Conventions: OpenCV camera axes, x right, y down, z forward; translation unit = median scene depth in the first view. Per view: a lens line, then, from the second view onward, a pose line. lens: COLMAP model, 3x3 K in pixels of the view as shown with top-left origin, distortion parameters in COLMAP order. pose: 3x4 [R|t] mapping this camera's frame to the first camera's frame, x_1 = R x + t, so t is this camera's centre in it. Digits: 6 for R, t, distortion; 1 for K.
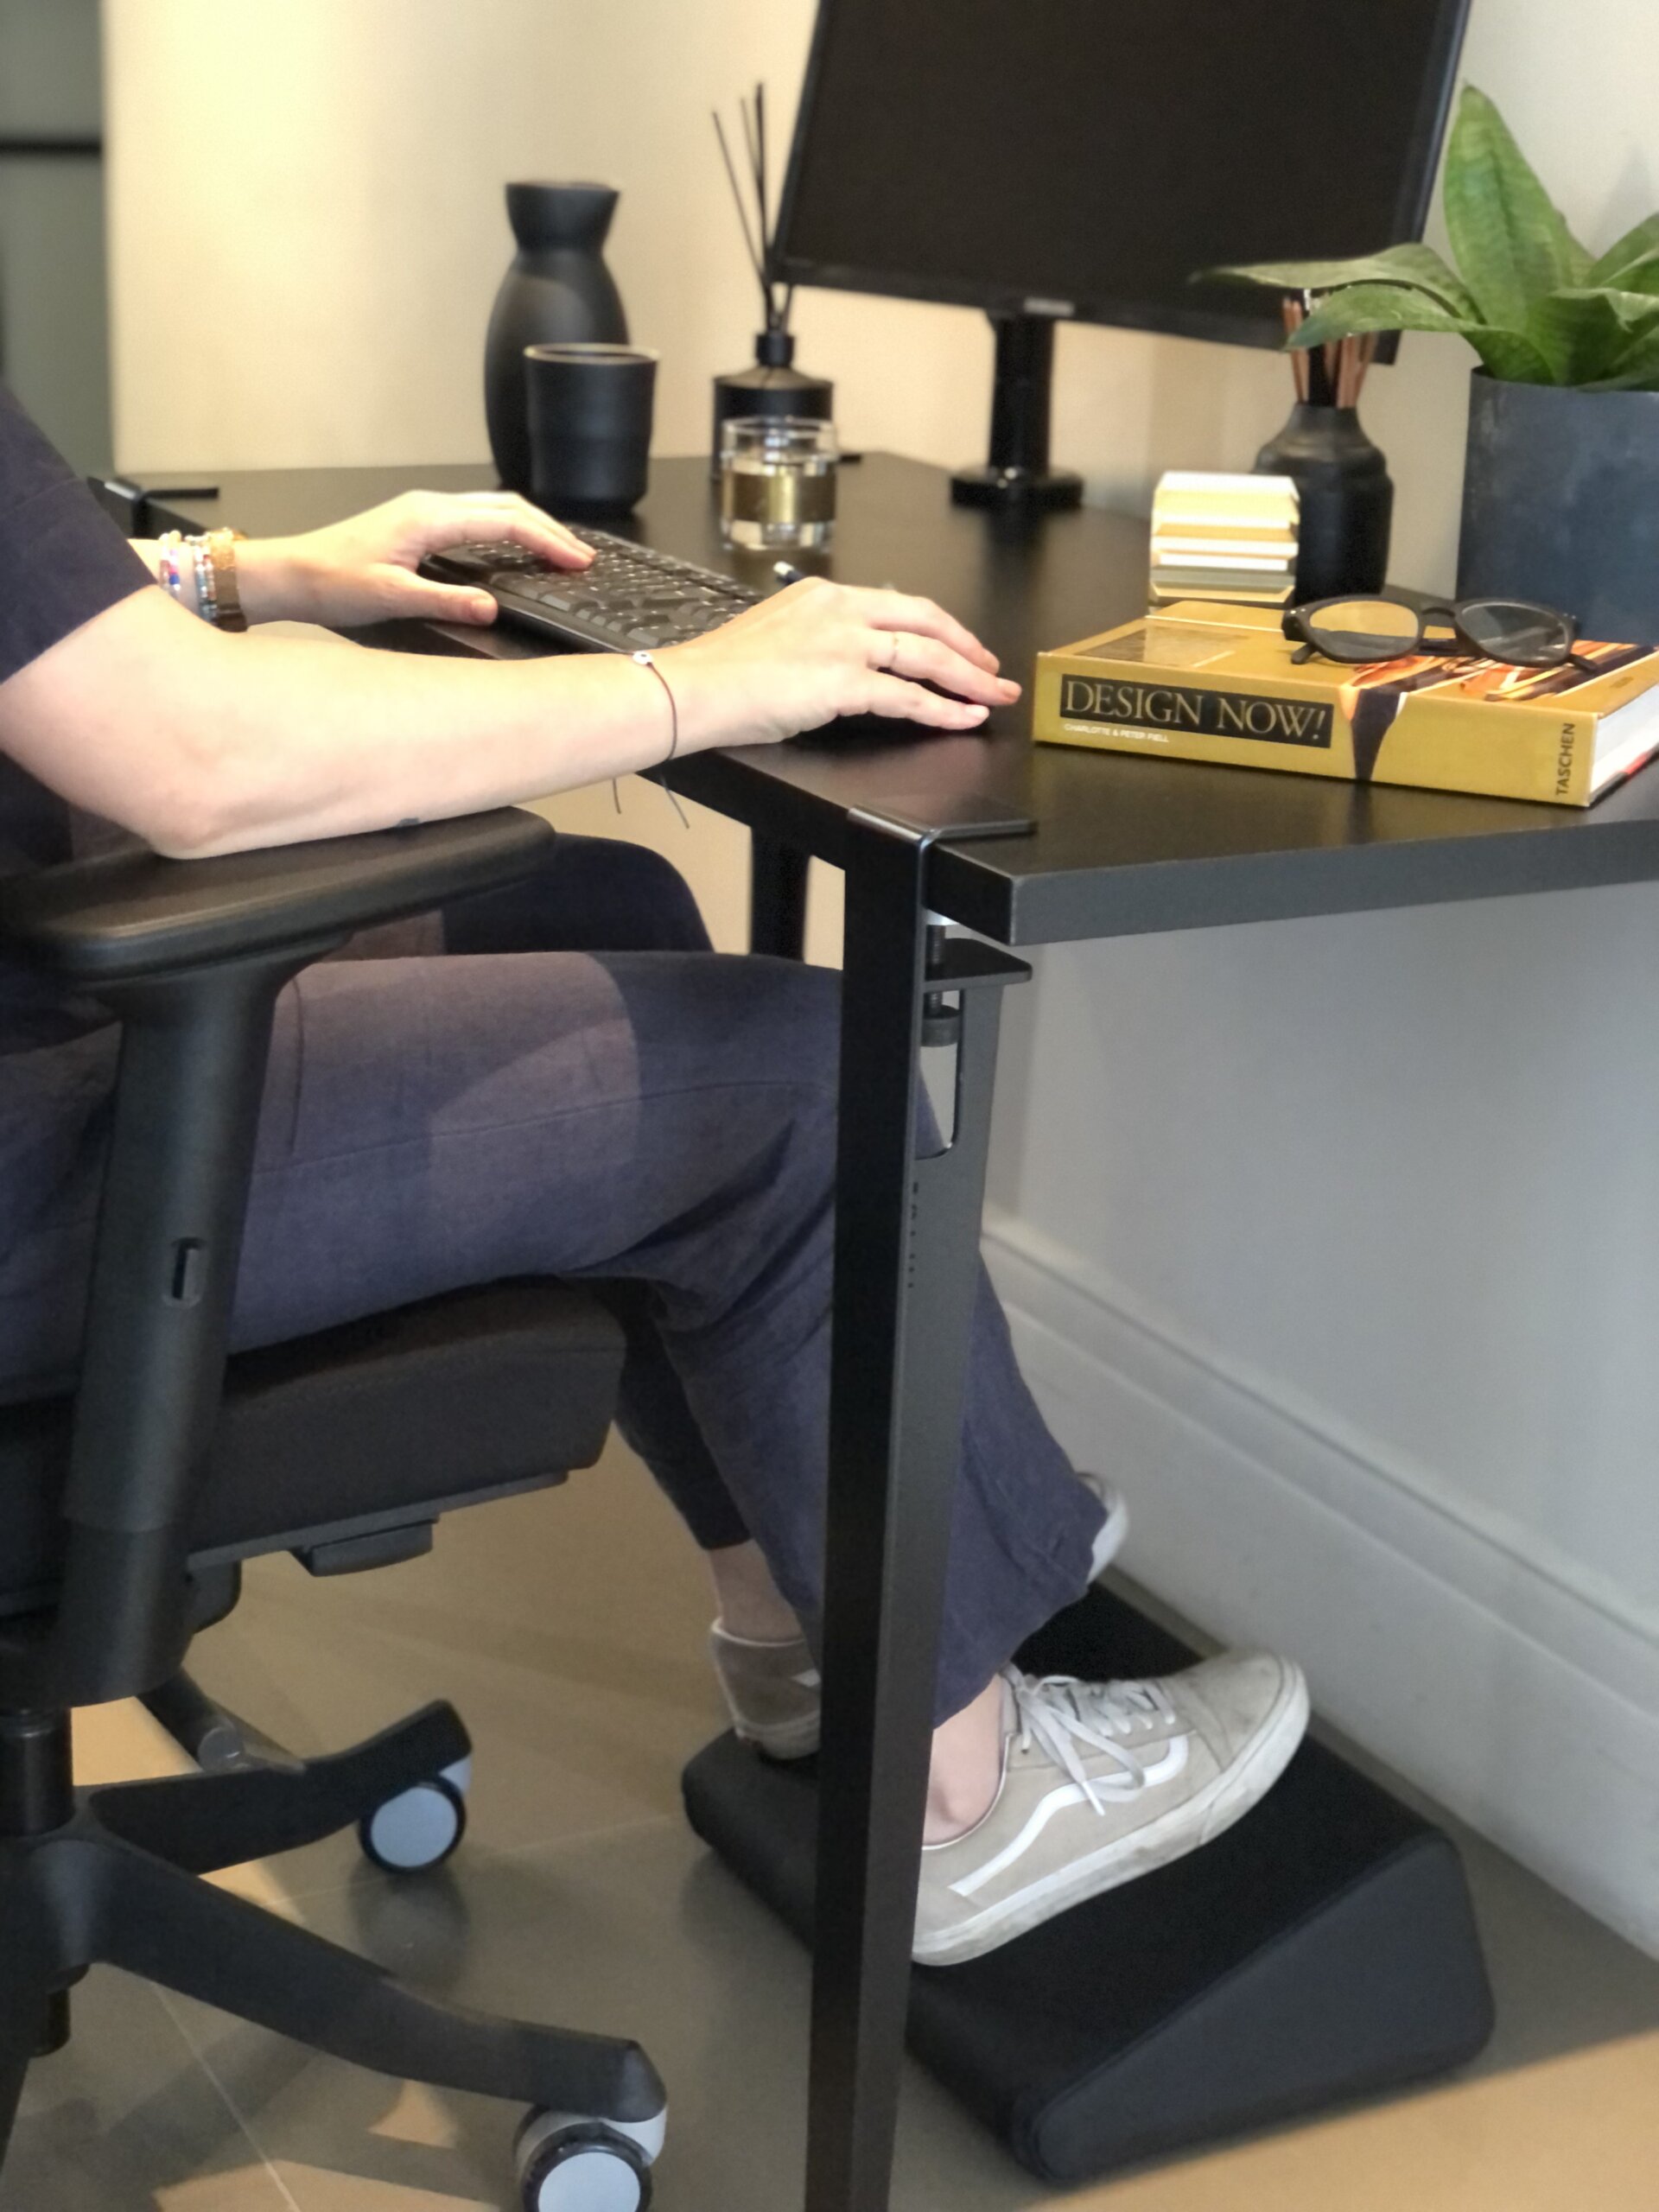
lens RADIAL K [[3586.5, 0, 817.6], [0, 3586.5, 1139.9], [0, 0, 1]] dist [0.017471, 0.000000]
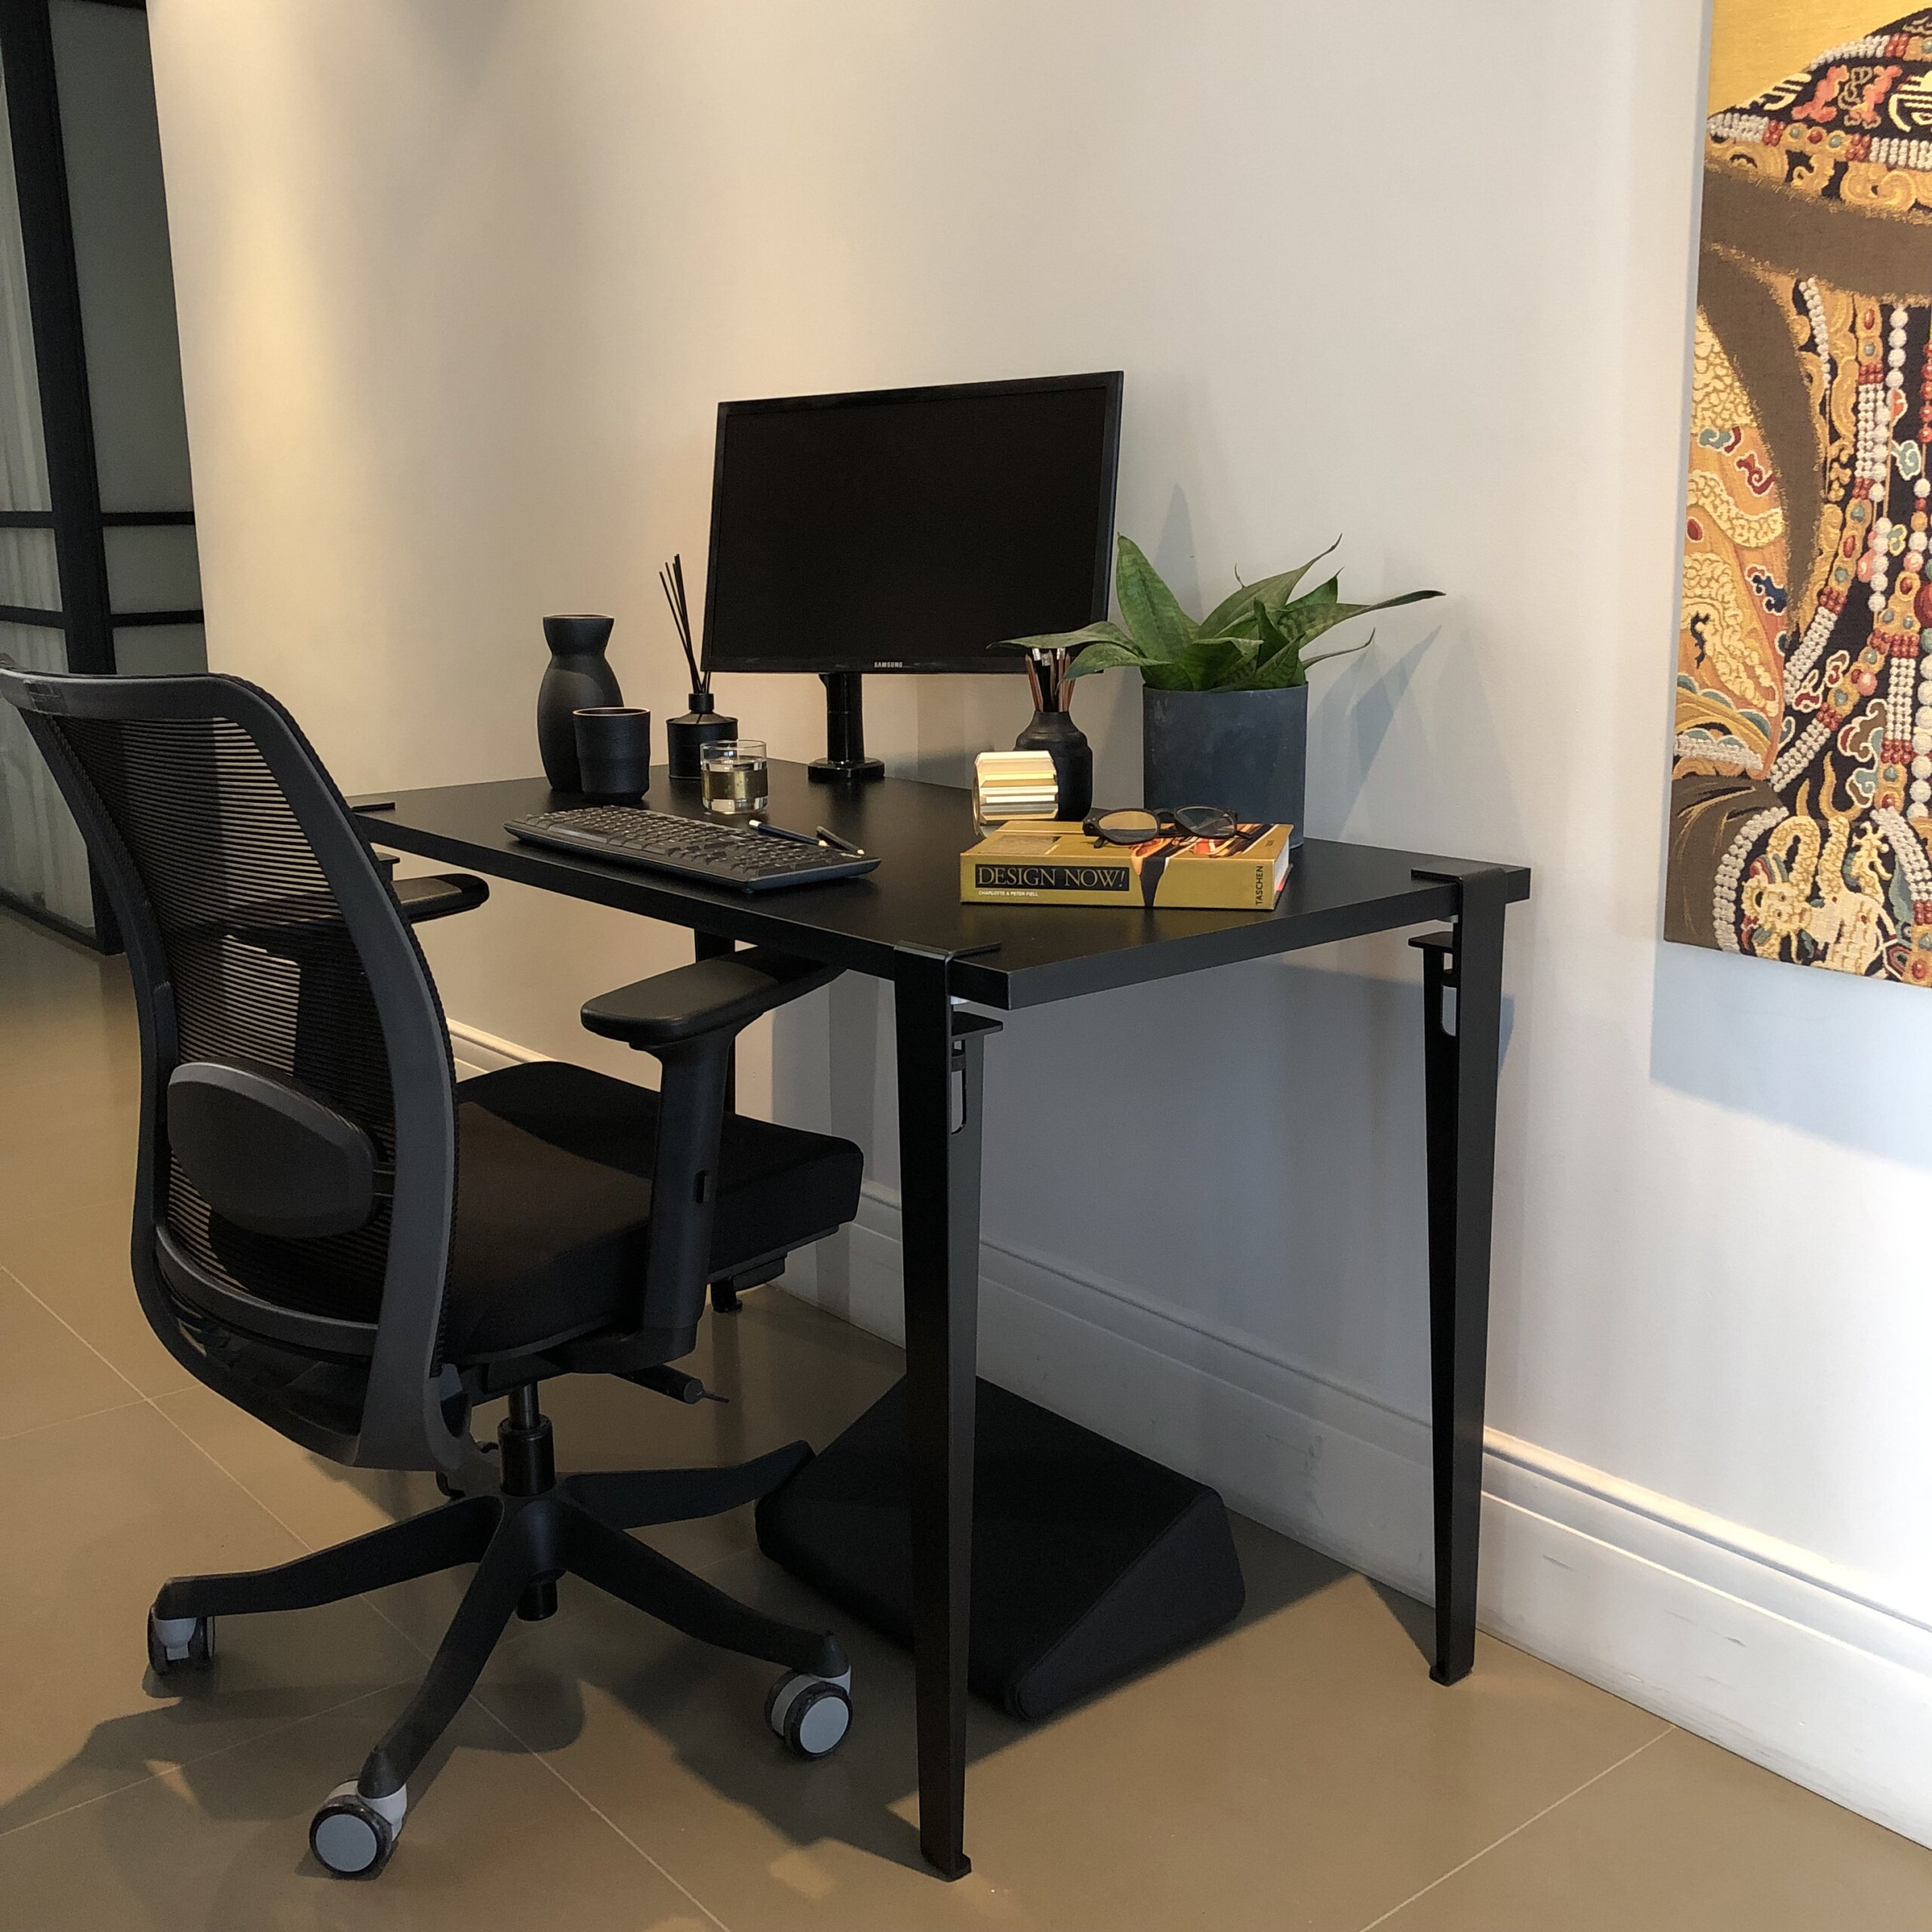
lens RADIAL K [[2121.0, 0, 961.1], [0, 2121.0, 960.5], [0, 0, 1]] dist [0.052763, 0.000000]
pose [[0.976717, -0.091963, 0.193823, -0.139379], [0.109344, 0.990702, -0.080951, 0.004274], [-0.184576, 0.100260, 0.977691, -0.039287]]
